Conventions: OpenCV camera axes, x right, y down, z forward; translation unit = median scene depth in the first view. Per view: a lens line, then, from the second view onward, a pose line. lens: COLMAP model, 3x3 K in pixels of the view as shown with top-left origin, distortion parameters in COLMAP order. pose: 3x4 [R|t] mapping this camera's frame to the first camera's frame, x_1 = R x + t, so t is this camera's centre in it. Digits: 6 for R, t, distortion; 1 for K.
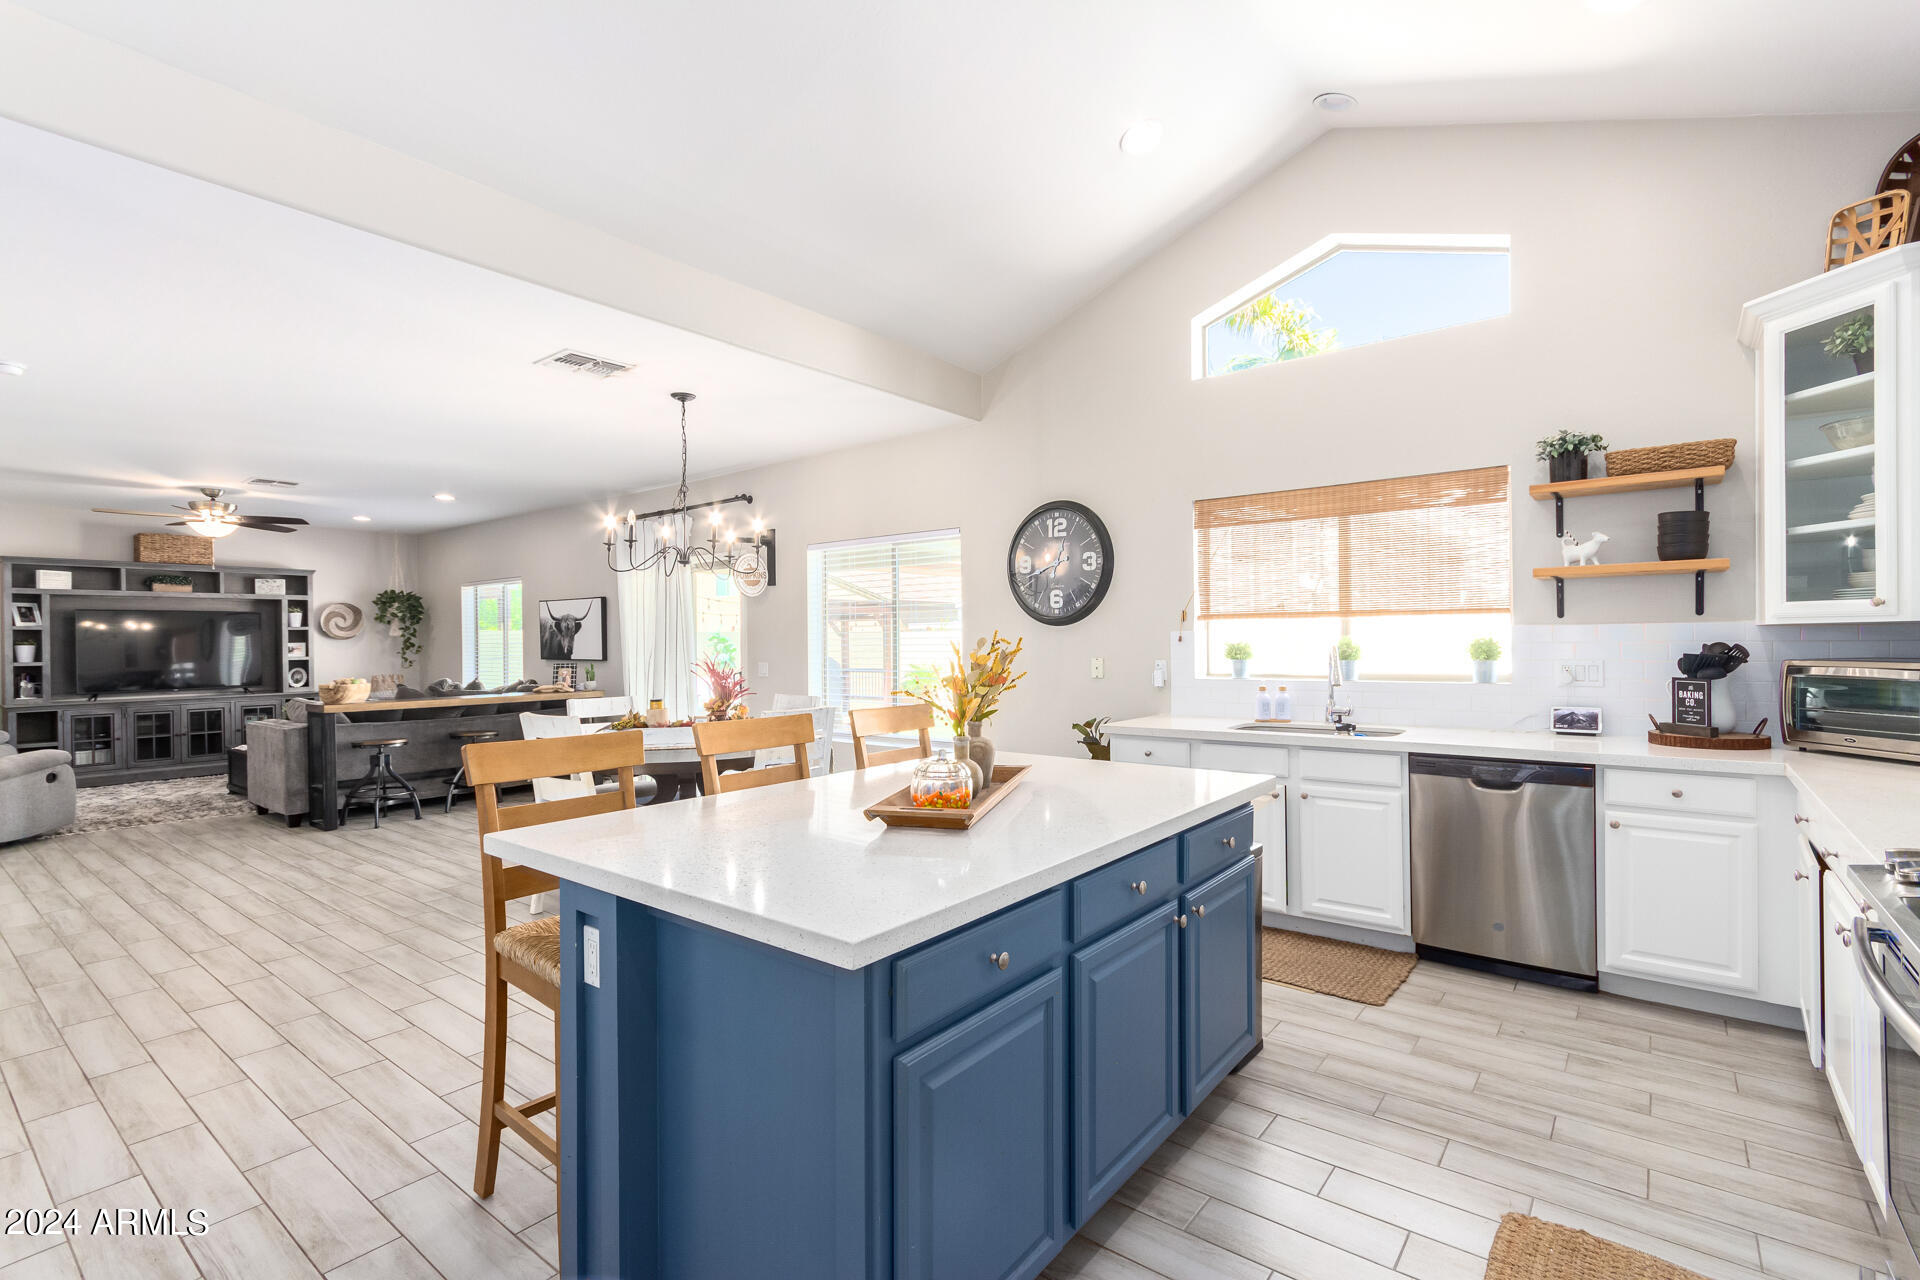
lens RADIAL K [[886.5, 0, 971.8], [0, 886.5, 642.5], [0, 0, 1]] dist [0.002649, 0.001862]
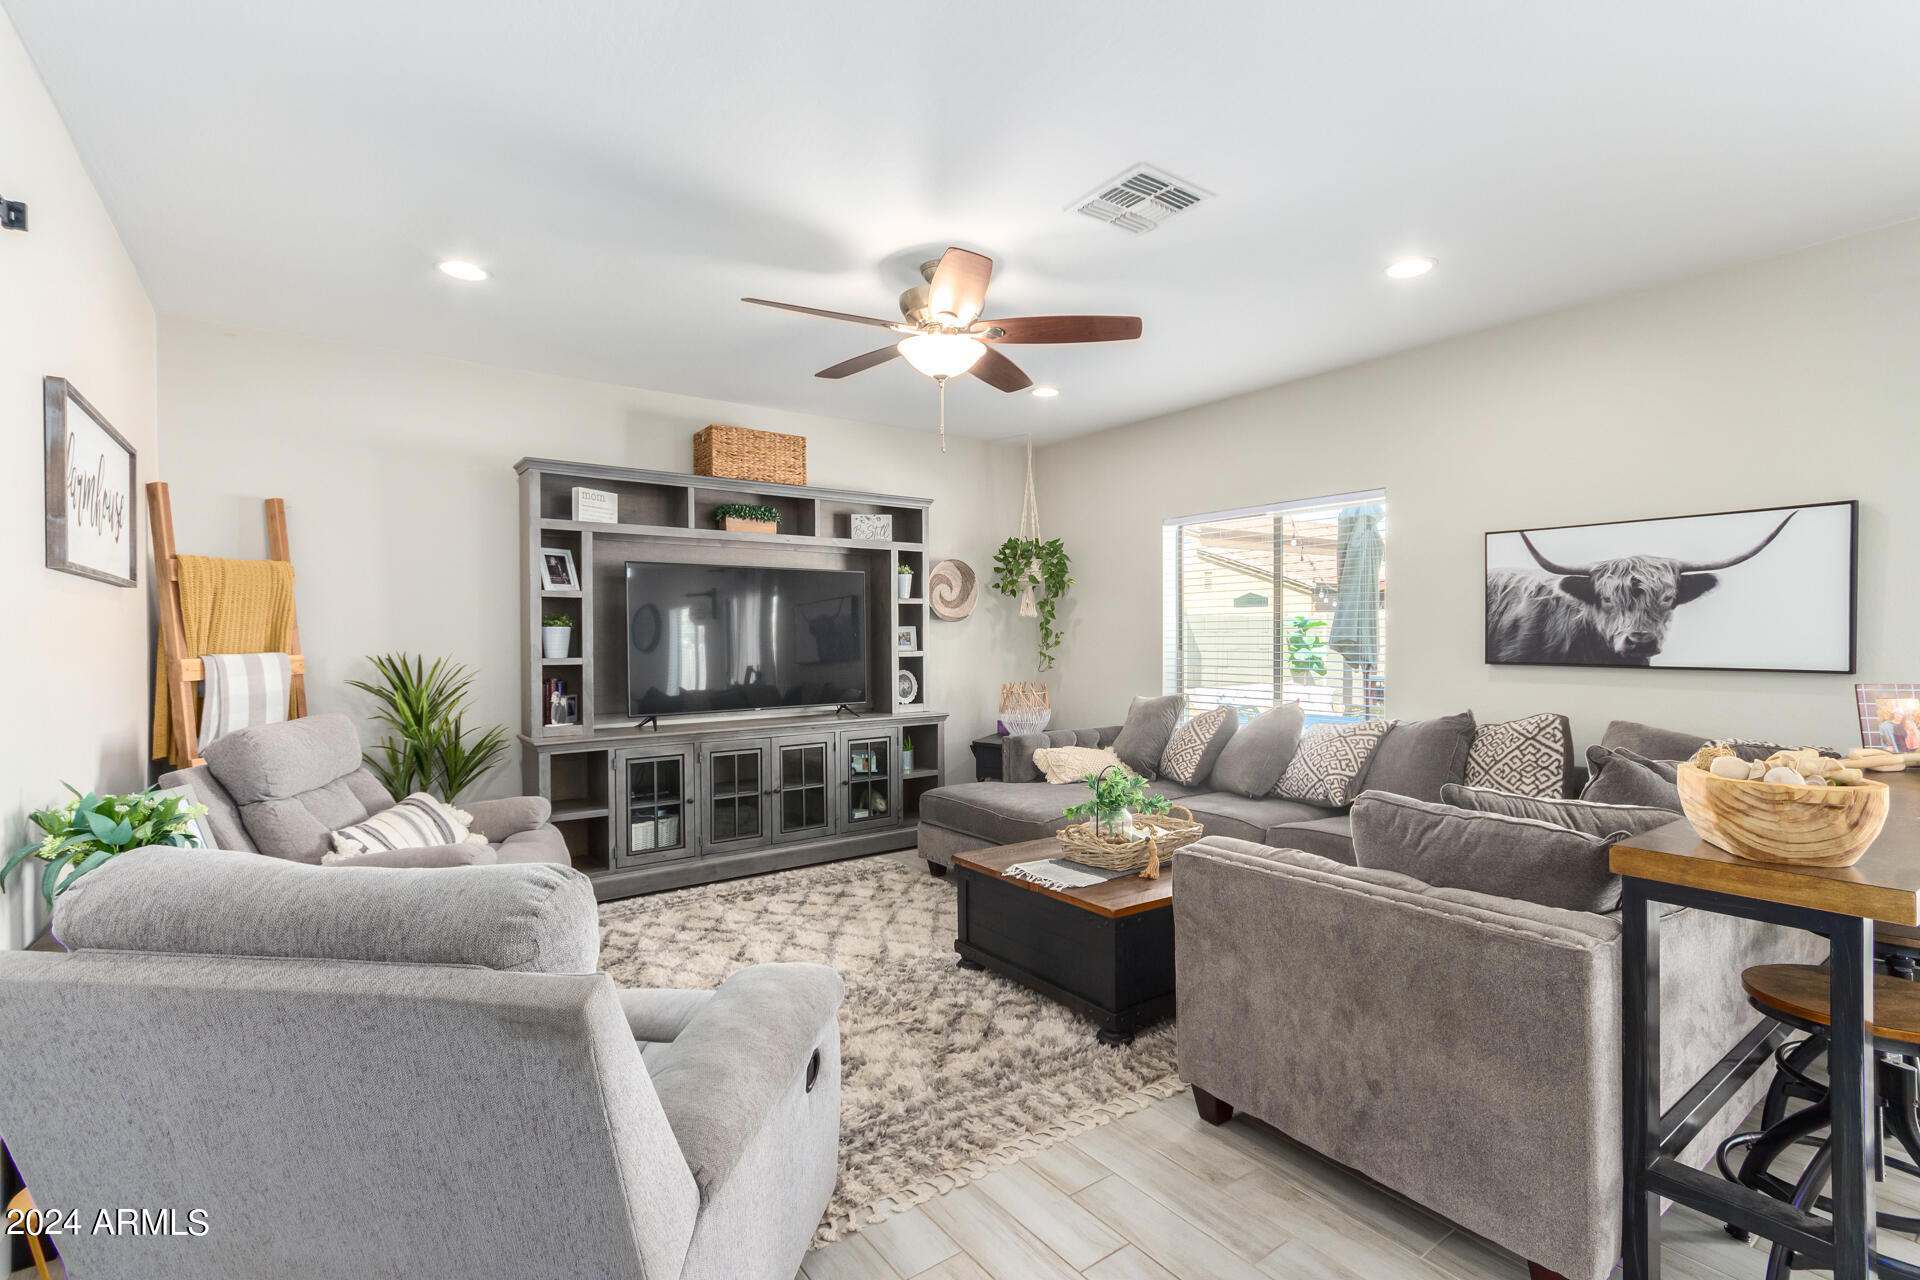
lens RADIAL K [[886.5, 0, 966.0], [0, 886.5, 646.1], [0, 0, 1]] dist [0.002649, 0.001862]
pose [[0.963107, 0.009603, -0.268949, -0.686048], [-0.006841, 0.999914, 0.011205, 0.007436], [0.269034, -0.008952, 0.963089, 0.554930]]
